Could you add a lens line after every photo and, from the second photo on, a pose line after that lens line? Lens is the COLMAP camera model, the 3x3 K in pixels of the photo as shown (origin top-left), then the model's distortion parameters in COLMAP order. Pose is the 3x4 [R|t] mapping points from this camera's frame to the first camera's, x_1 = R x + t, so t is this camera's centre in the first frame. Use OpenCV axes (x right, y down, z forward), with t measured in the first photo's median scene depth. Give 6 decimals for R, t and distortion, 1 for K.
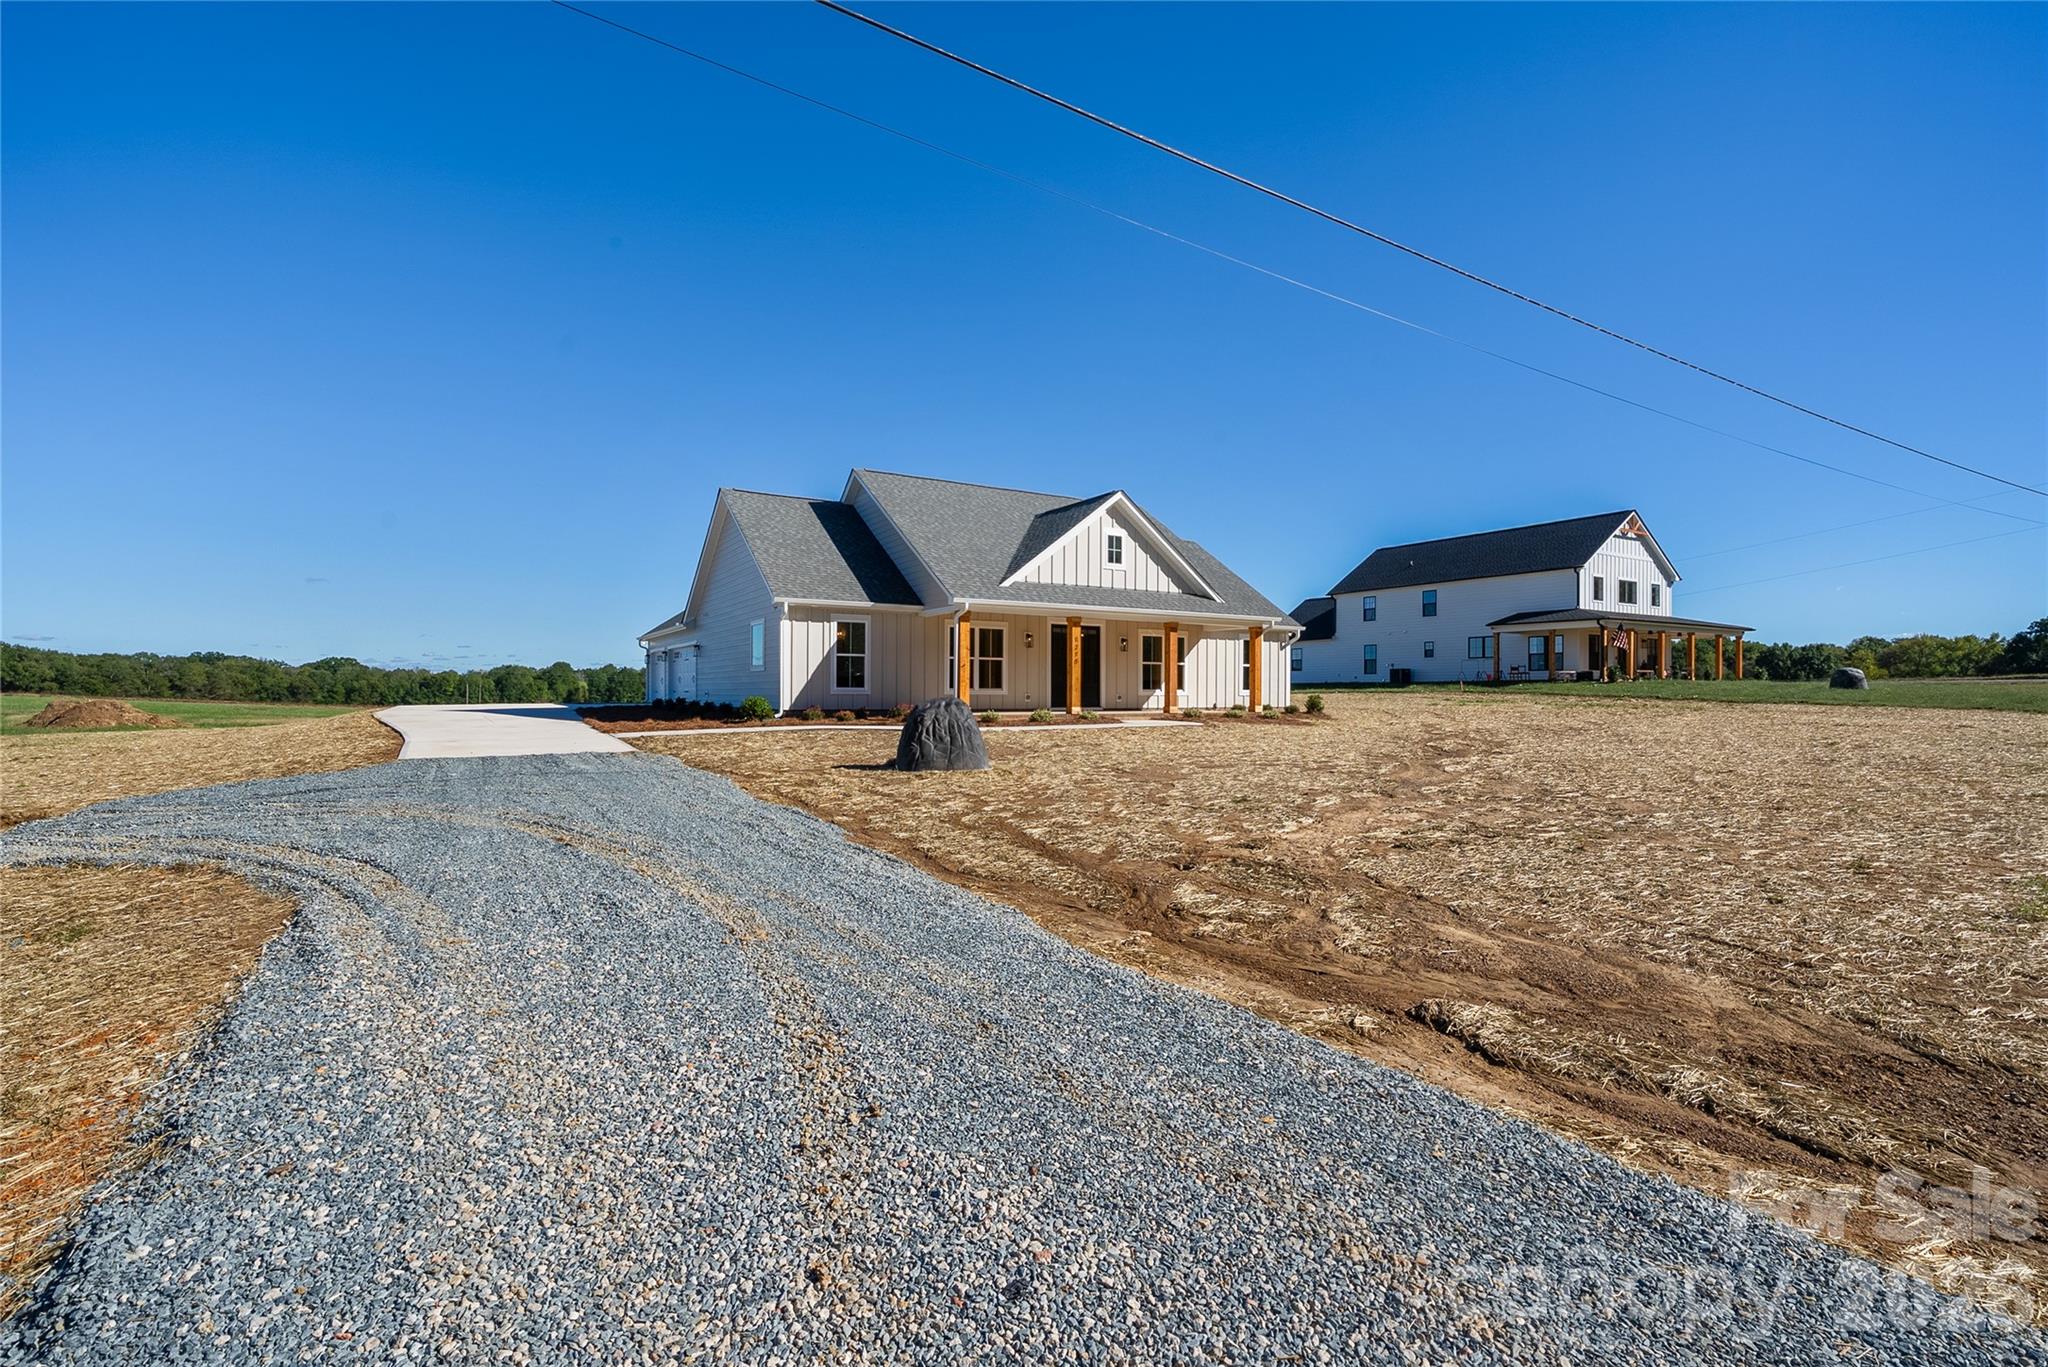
lens RADIAL K [[881.1, 0, 1015.6], [0, 881.1, 689.1], [0, 0, 1]] dist [-0.003023, 0.000942]
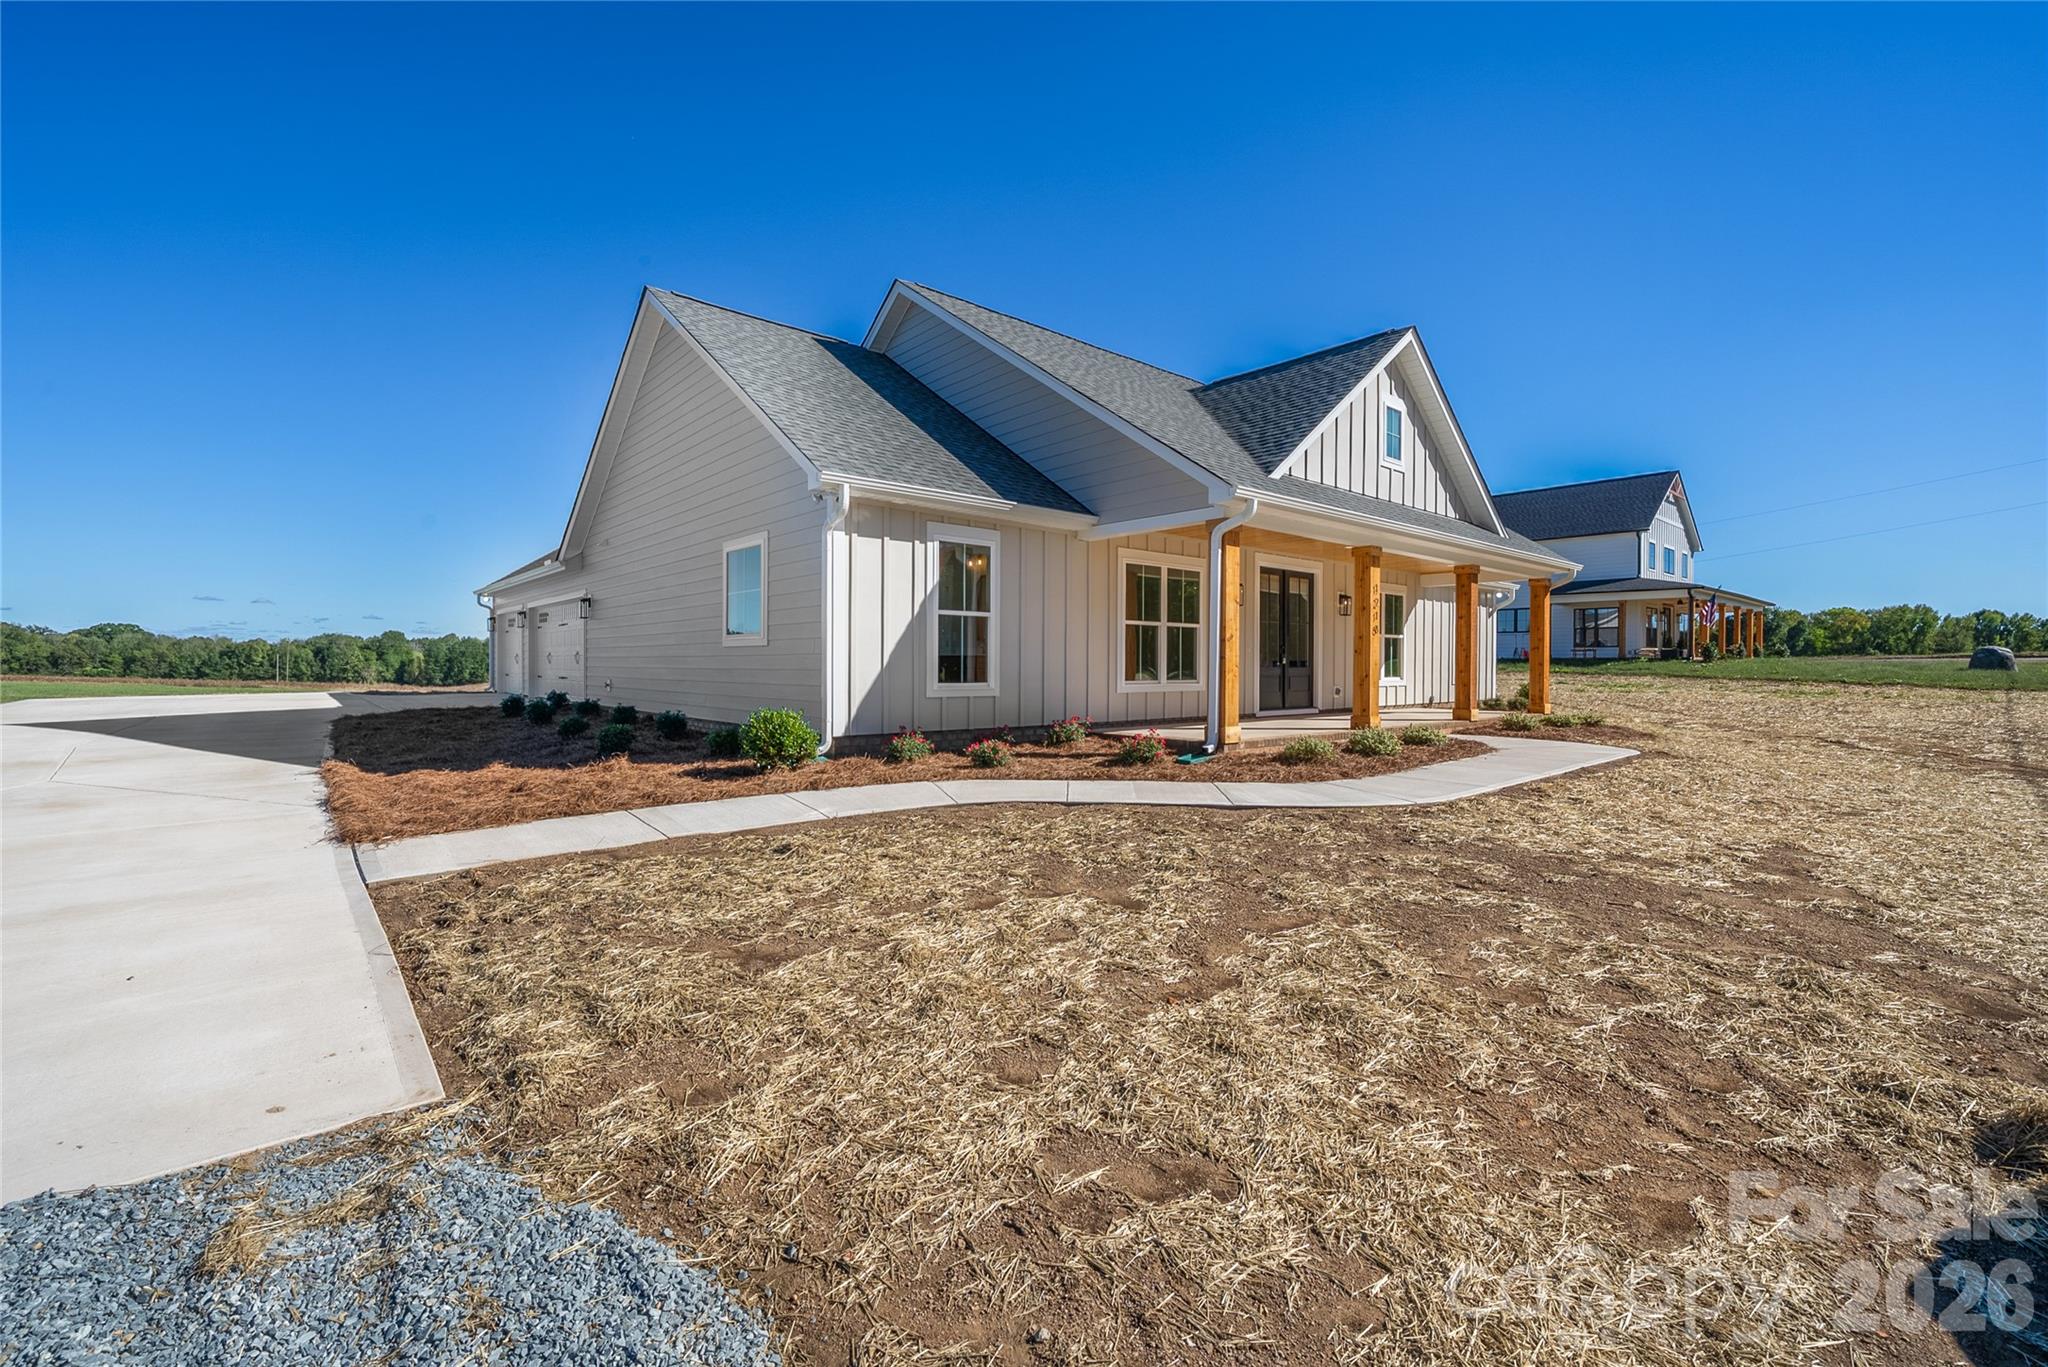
lens RADIAL K [[826.1, 0, 1027.2], [0, 826.1, 671.9], [0, 0, 1]] dist [-0.002786, -0.000413]
pose [[0.984130, -0.001406, 0.177444, -0.184951], [-0.001211, 0.999892, 0.014639, -0.011183], [-0.177445, -0.014622, 0.984022, 0.444856]]
